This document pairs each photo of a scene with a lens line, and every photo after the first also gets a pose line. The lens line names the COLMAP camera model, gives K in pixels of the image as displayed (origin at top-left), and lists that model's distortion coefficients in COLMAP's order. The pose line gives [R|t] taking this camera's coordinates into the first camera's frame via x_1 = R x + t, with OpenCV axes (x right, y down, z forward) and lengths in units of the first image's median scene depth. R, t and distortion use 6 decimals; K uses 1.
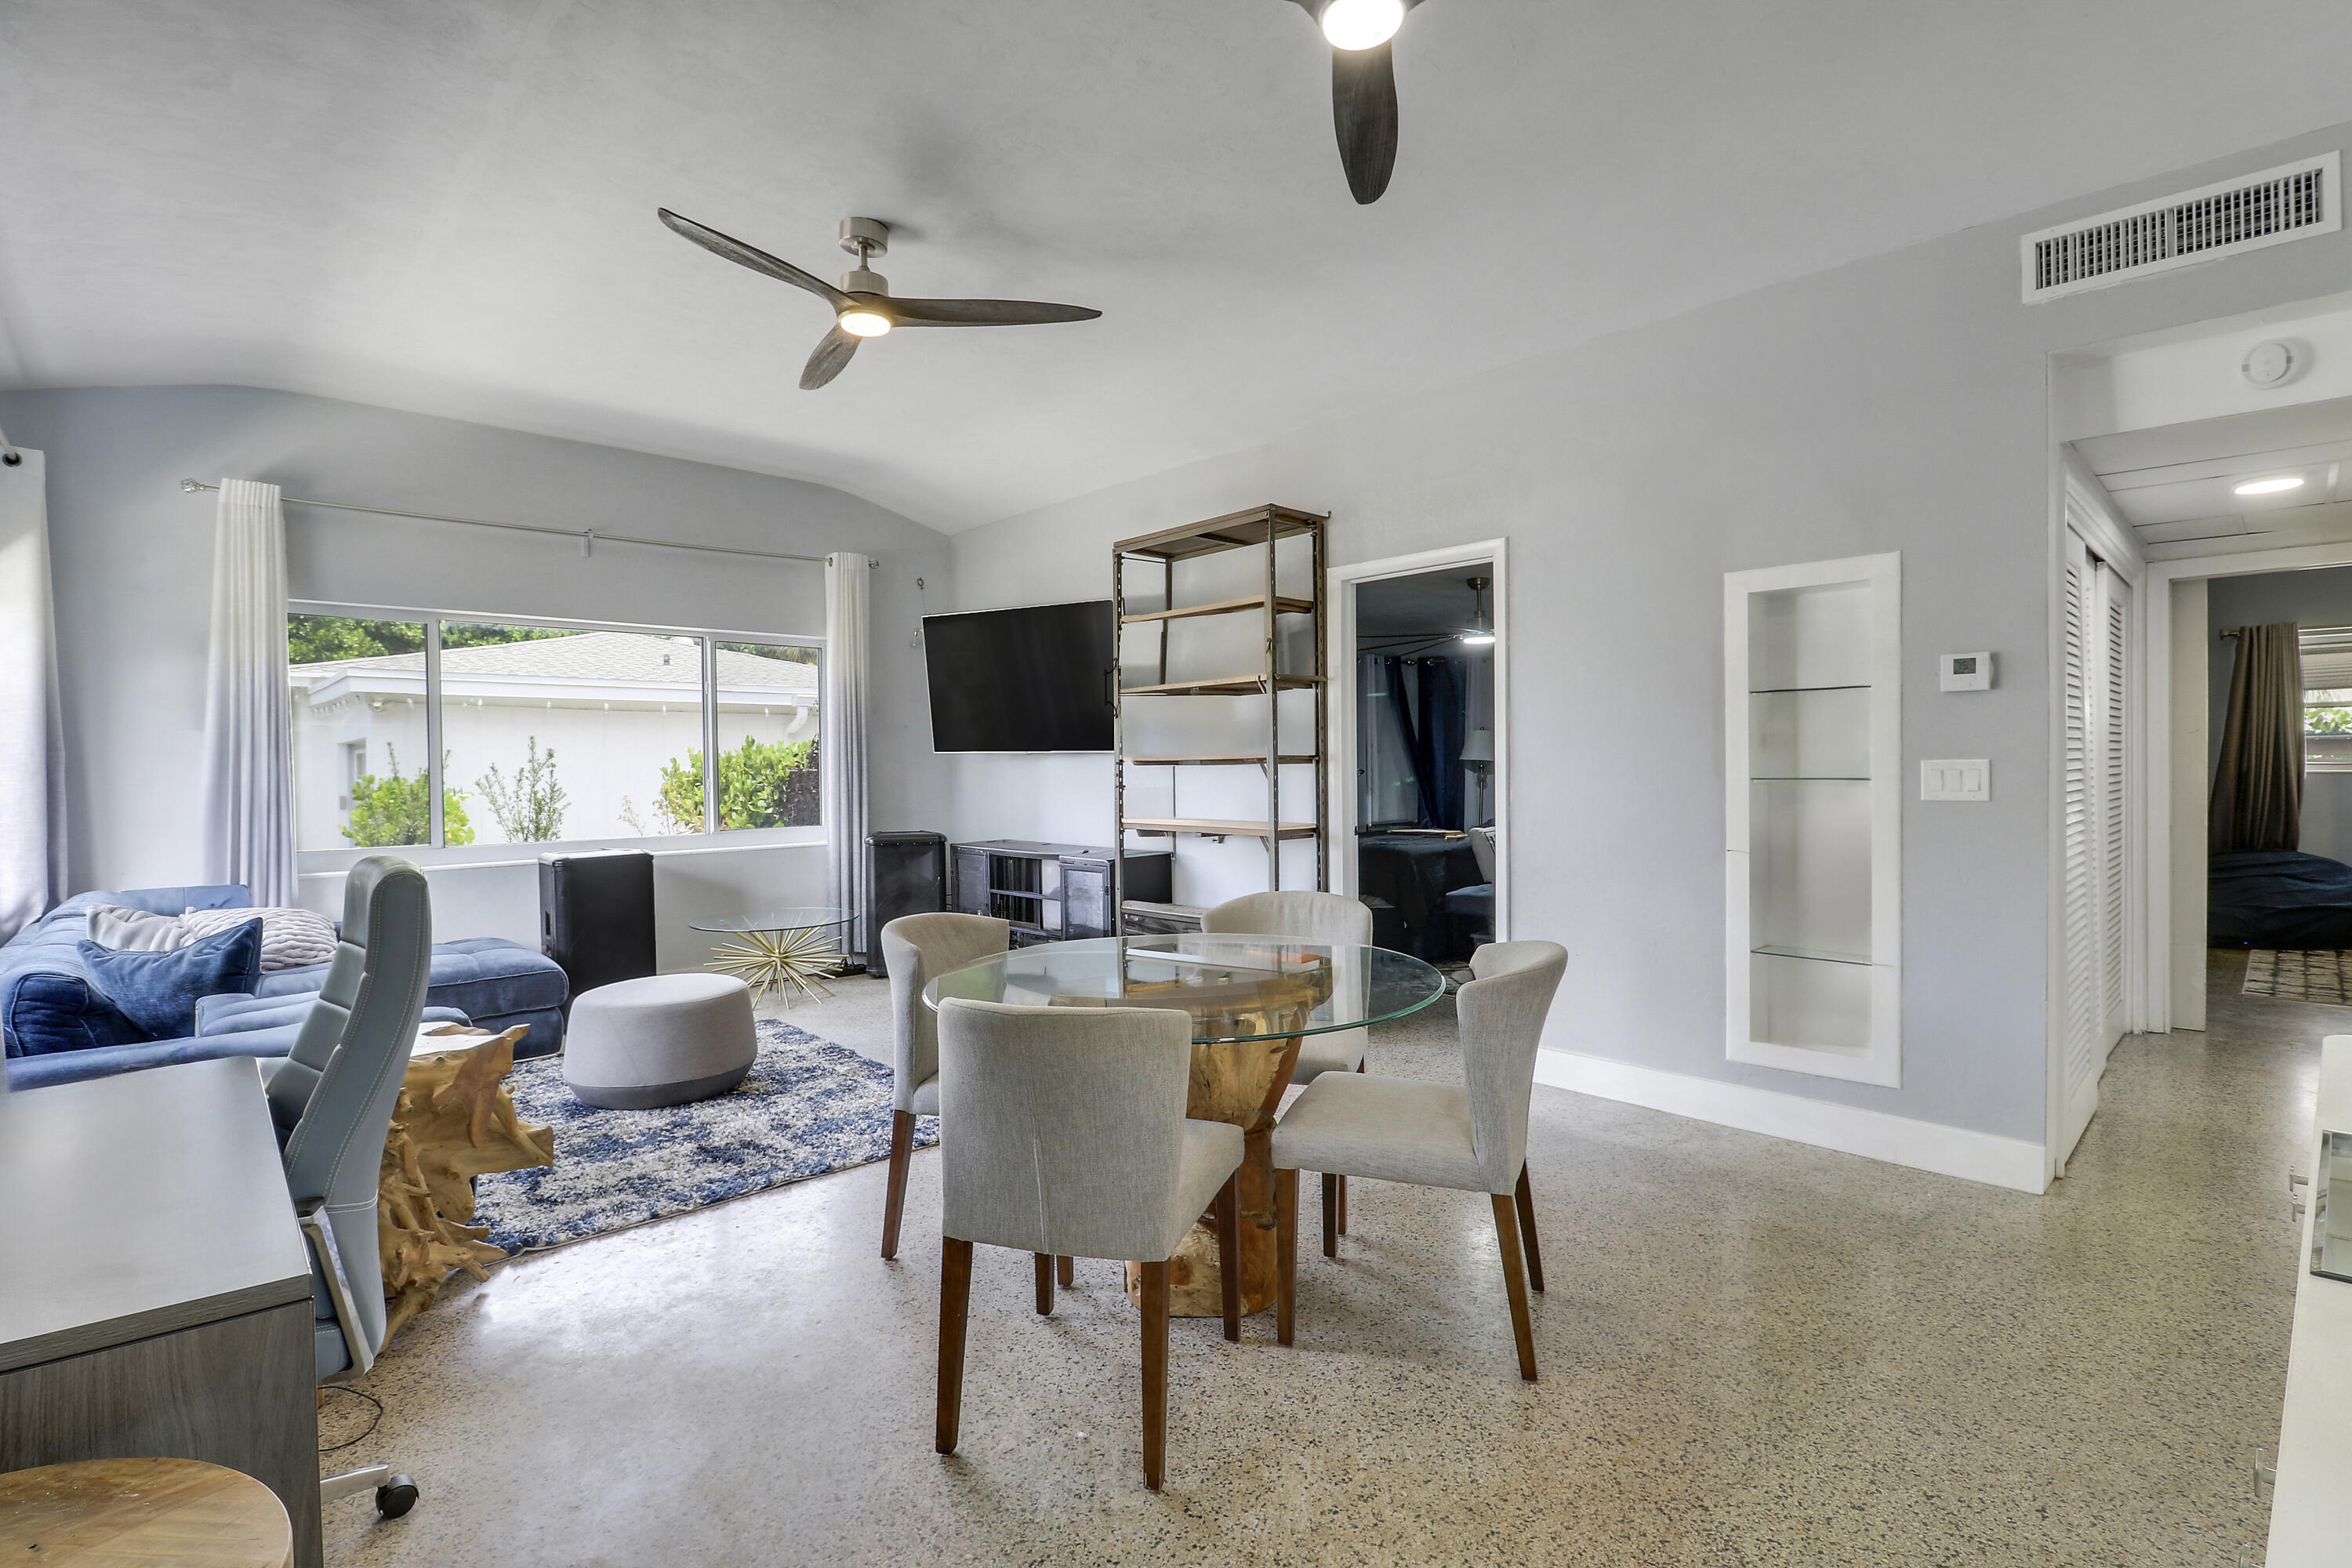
lens RADIAL K [[1085.7, 0, 1179.1], [0, 1085.7, 769.9], [0, 0, 1]] dist [-0.003470, -0.000128]
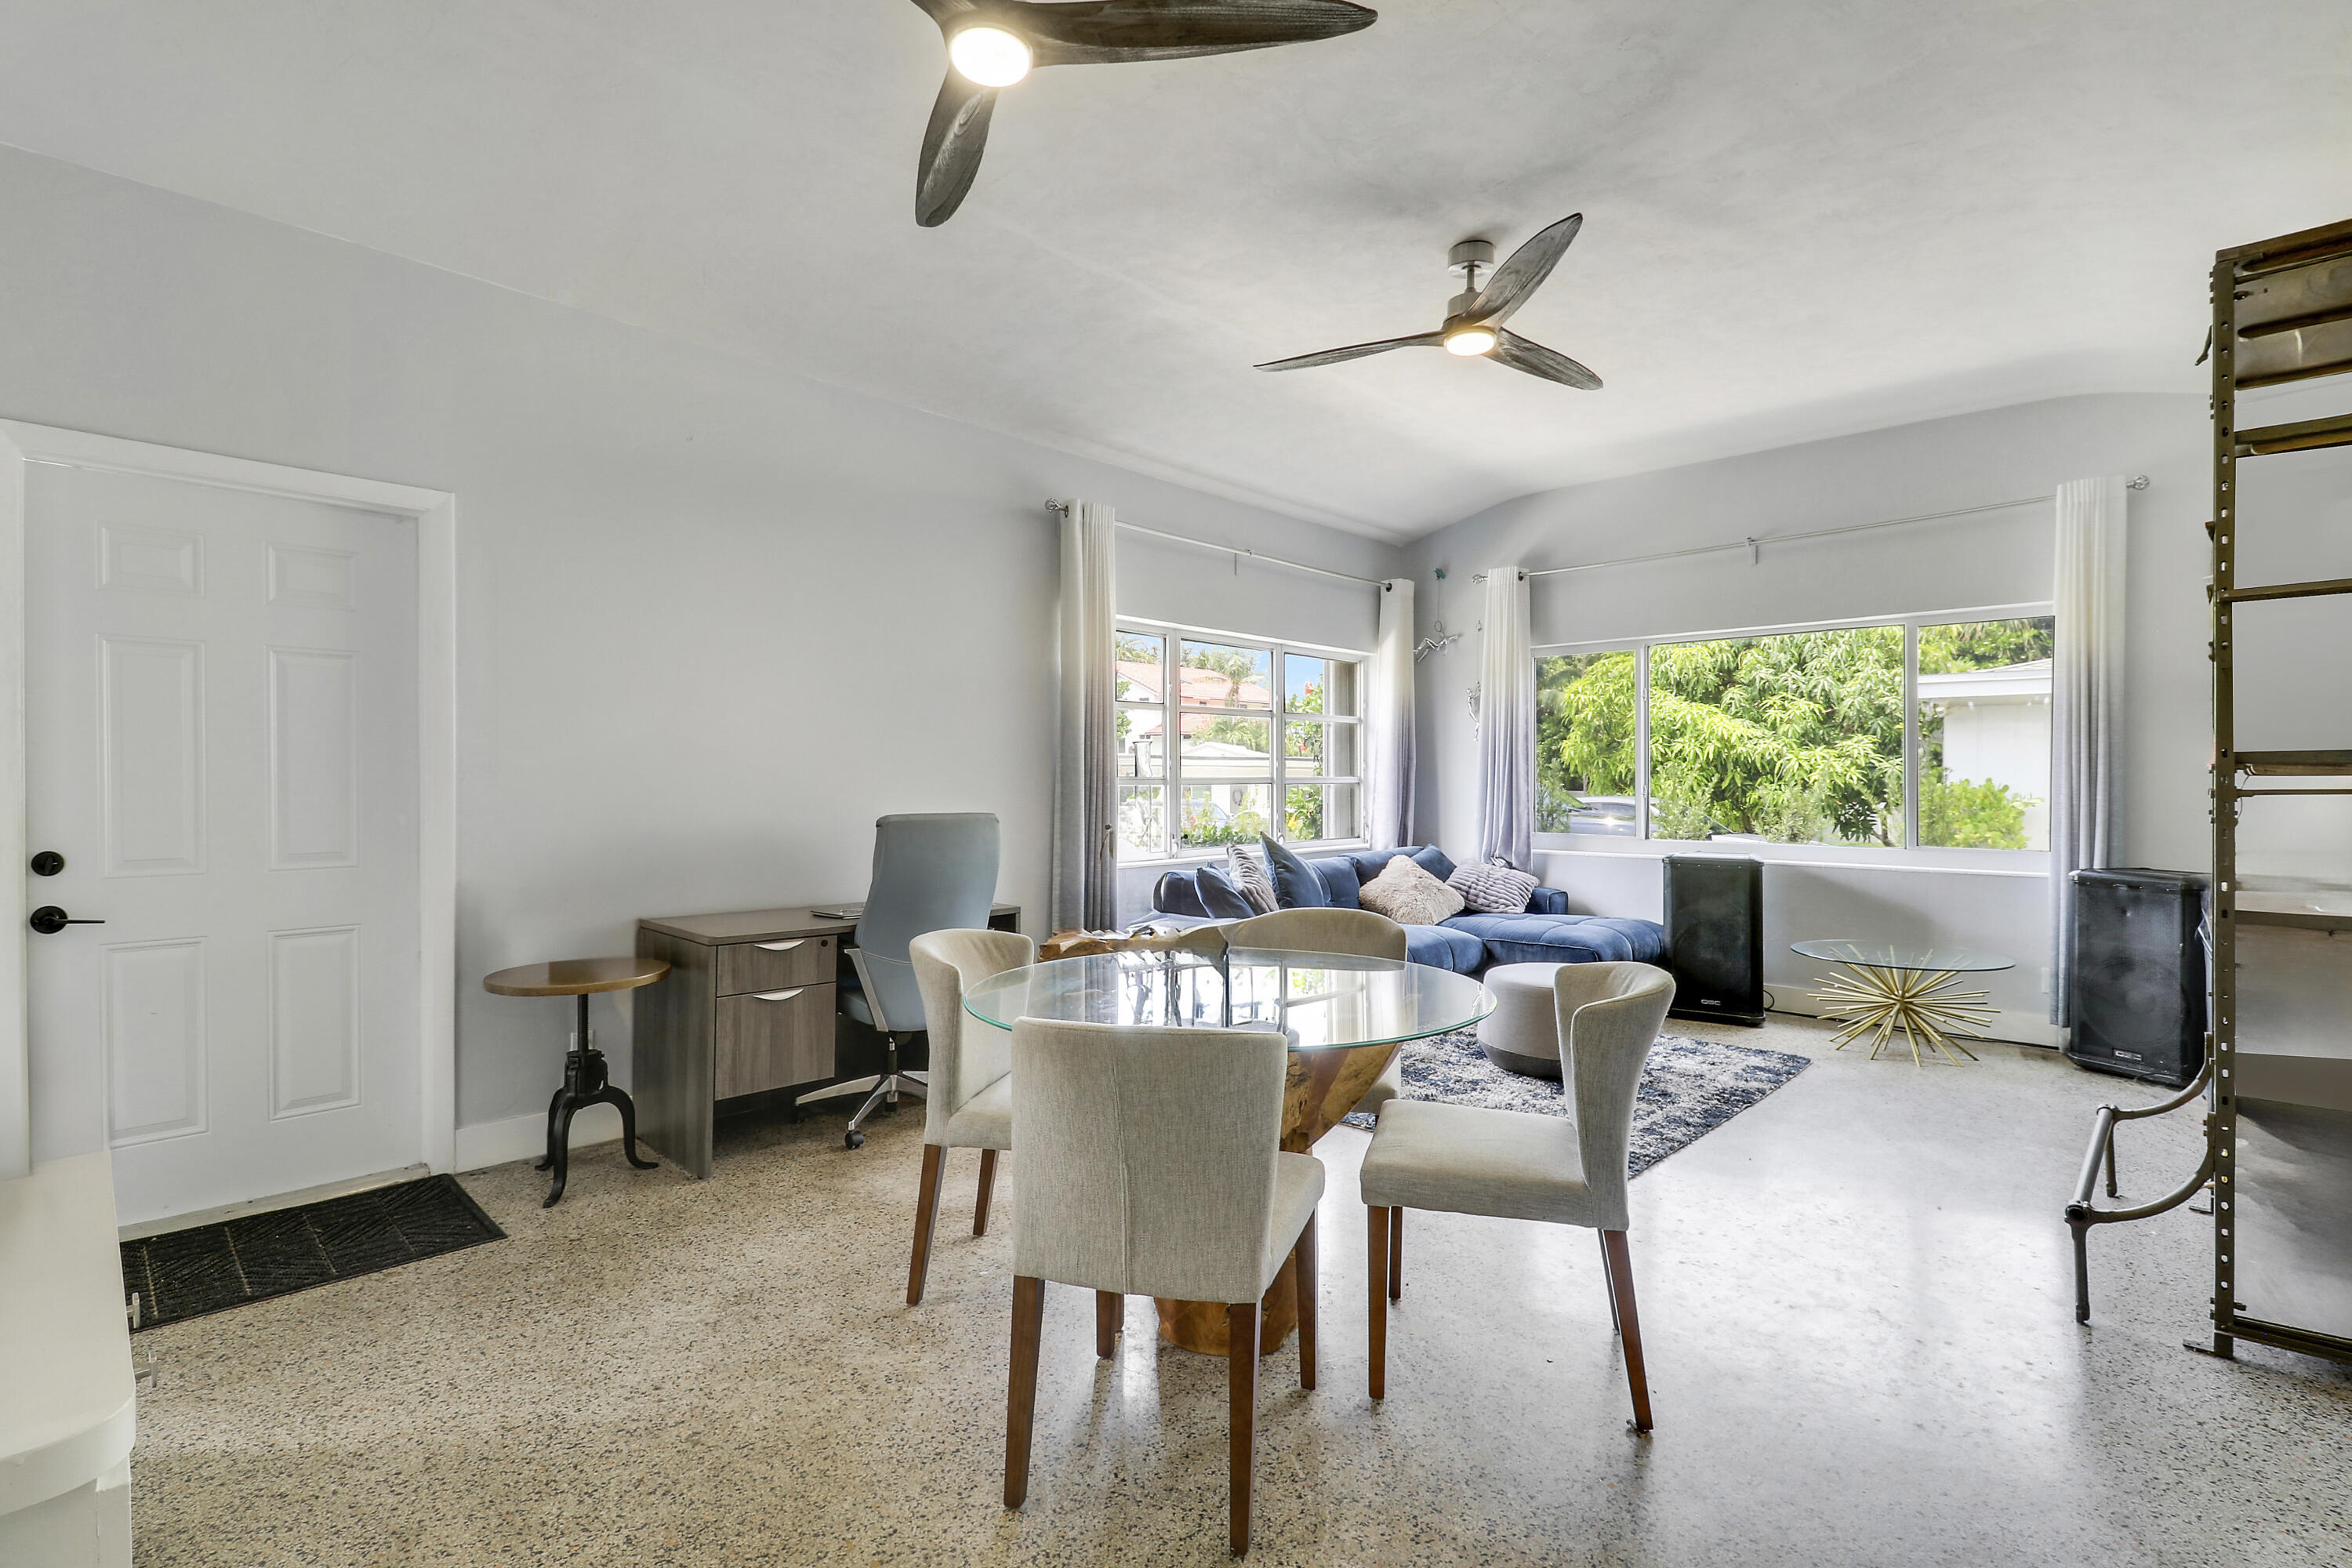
lens RADIAL K [[1085.7, 0, 1179.1], [0, 1085.7, 769.9], [0, 0, 1]] dist [-0.003470, -0.000128]
pose [[0.066566, 0.004051, -0.997774, 0.451823], [-0.006938, 0.999969, 0.003597, -0.004232], [0.997758, 0.006683, 0.066592, 0.413531]]
